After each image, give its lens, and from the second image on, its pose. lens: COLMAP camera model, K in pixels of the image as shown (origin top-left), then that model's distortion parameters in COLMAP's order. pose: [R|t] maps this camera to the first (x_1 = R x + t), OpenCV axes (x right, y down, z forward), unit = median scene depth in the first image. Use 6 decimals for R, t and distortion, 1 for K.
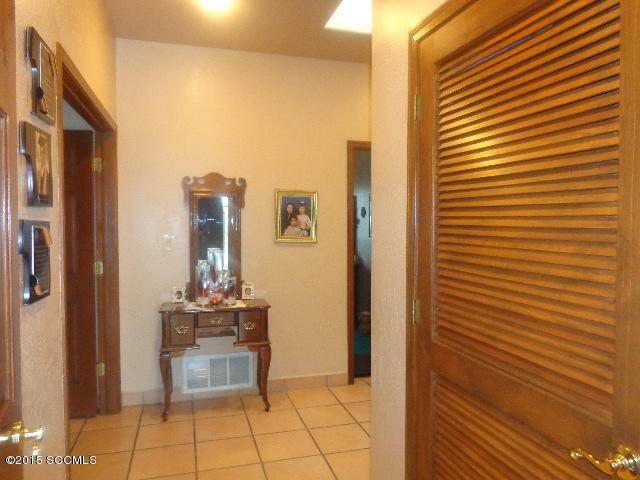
lens RADIAL K [[464.6, 0, 320.7], [0, 464.6, 238.8], [0, 0, 1]] dist [-0.002565, 0.000078]
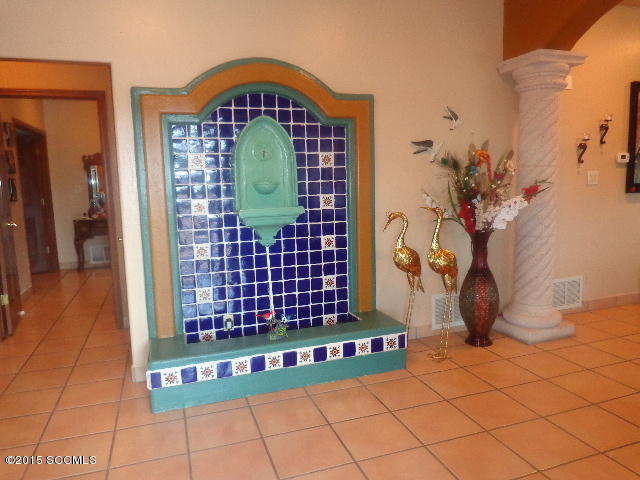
lens RADIAL K [[464.6, 0, 319.8], [0, 464.6, 239.7], [0, 0, 1]] dist [-0.002565, 0.000078]
pose [[0.998280, -0.036604, 0.045800, 0.622012], [0.032383, 0.995439, 0.089737, 0.080406], [-0.048876, -0.088099, 0.994912, -1.072161]]
